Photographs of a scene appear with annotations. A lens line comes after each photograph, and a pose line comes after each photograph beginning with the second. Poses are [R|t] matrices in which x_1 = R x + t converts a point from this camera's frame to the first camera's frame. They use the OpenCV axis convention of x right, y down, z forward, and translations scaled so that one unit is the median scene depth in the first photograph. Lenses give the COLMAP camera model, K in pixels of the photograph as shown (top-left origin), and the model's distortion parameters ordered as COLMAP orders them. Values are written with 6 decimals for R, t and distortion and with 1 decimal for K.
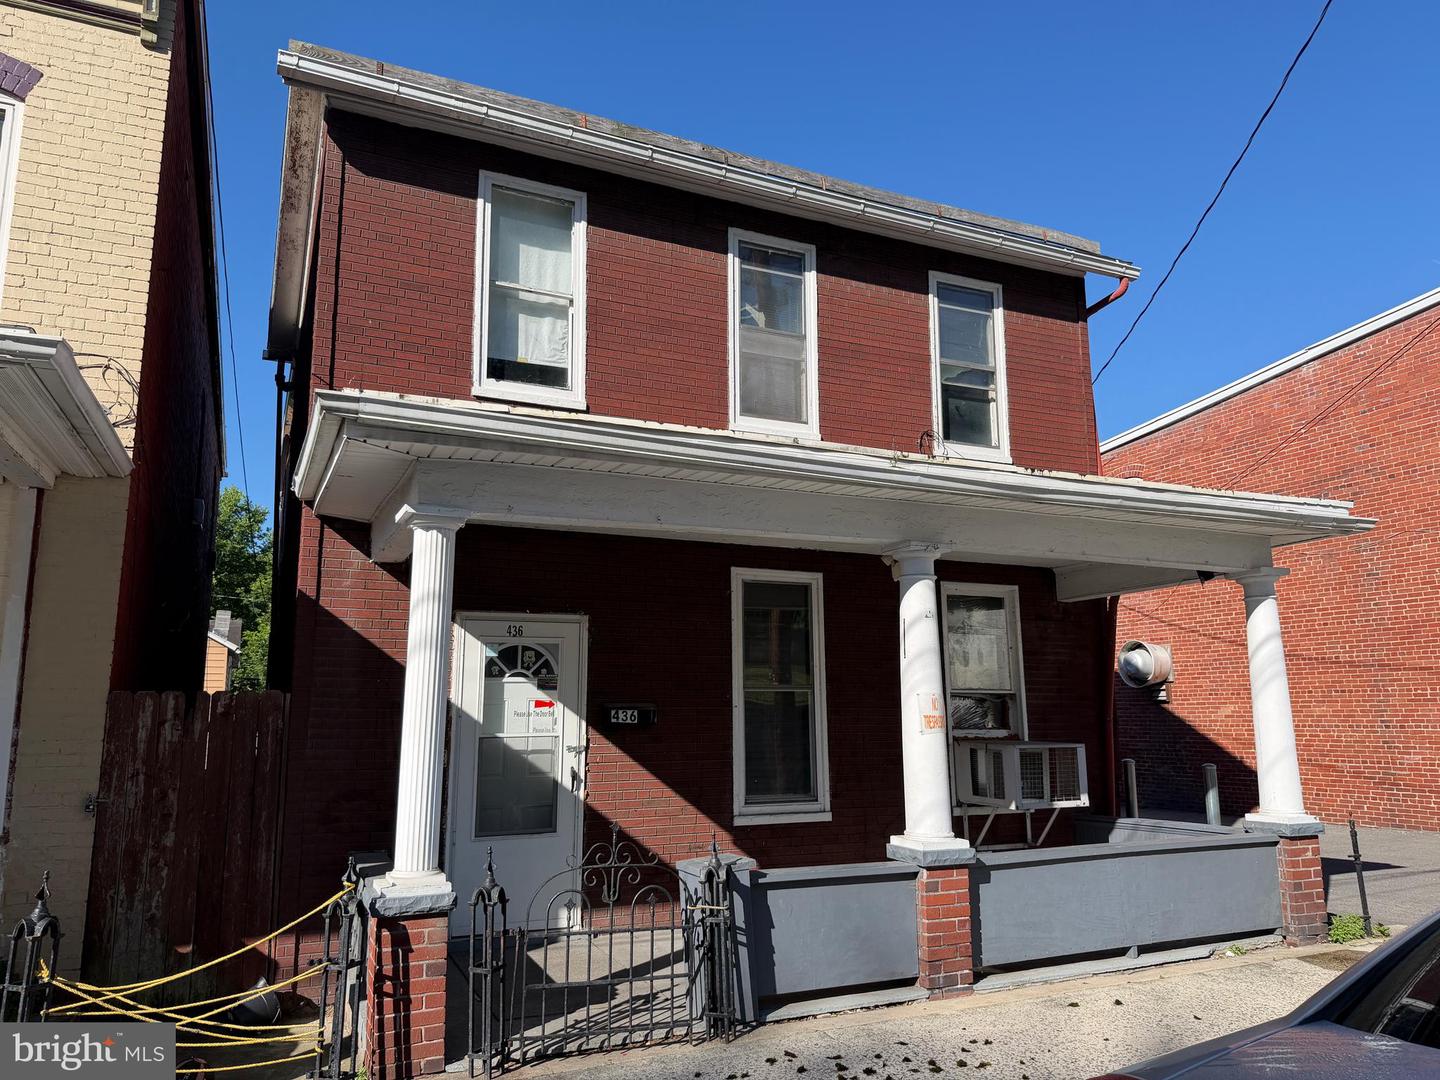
lens RADIAL K [[1009.5, 0, 713.2], [0, 1009.5, 534.1], [0, 0, 1]] dist [0.028788, -0.034761]
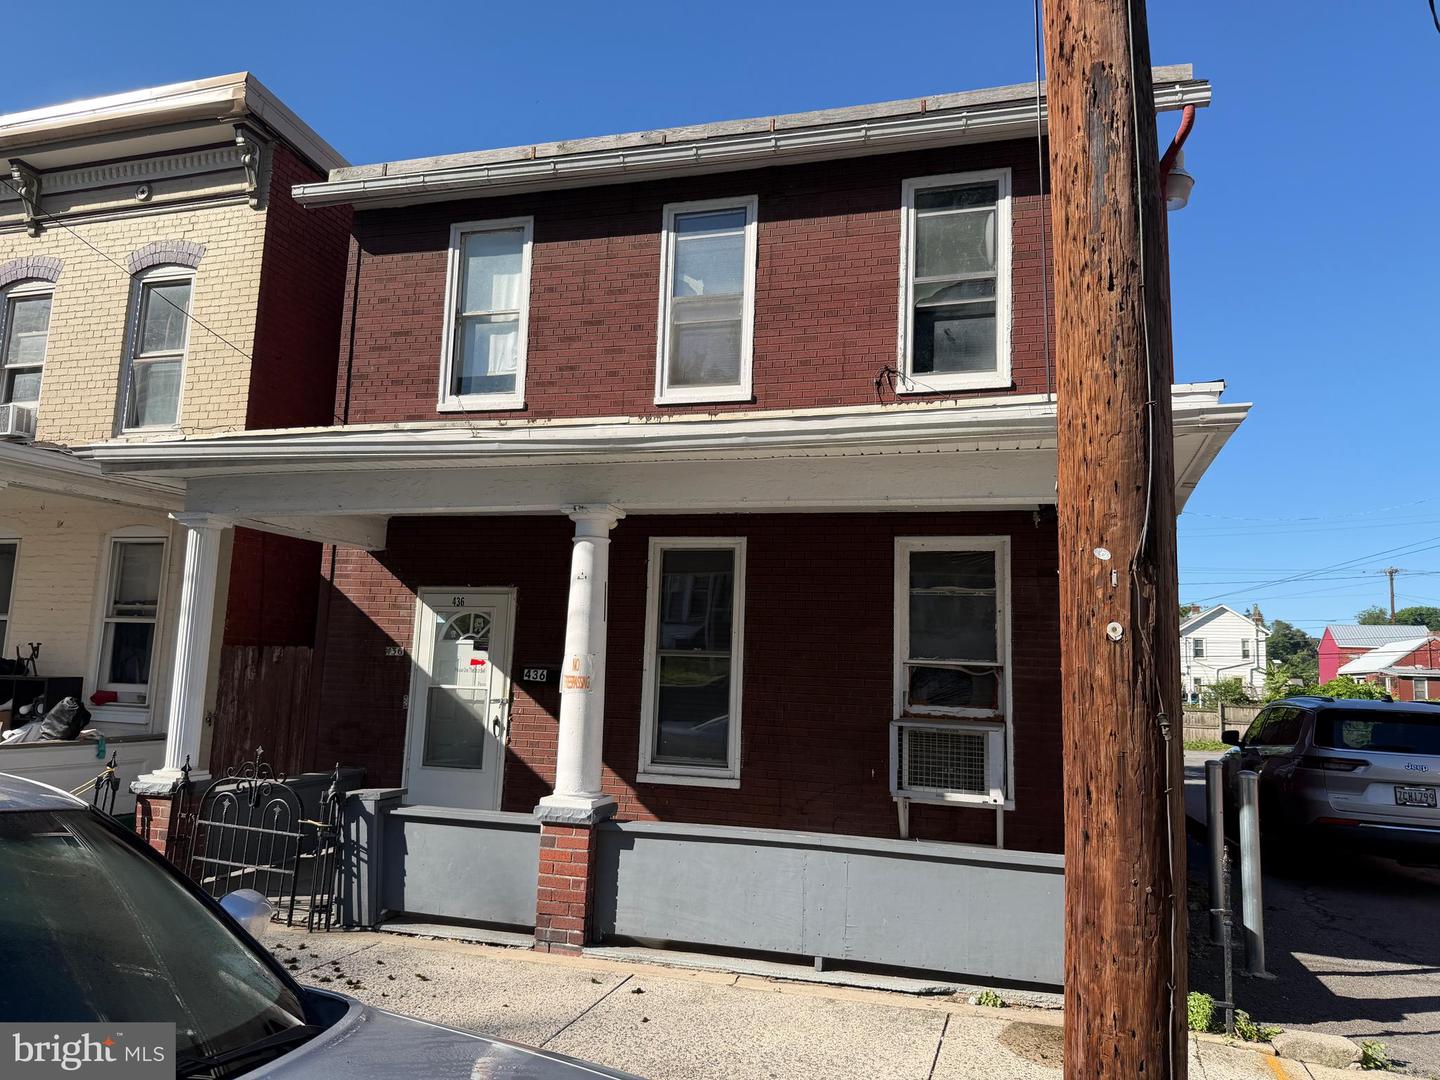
lens RADIAL K [[1009.5, 0, 725.1], [0, 1009.5, 542.8], [0, 0, 1]] dist [0.028788, -0.034761]
pose [[0.754757, -0.057485, -0.653481, 0.836654], [0.076638, 0.997059, 0.000806, 0.048653], [0.651512, -0.050689, 0.756943, 0.291630]]
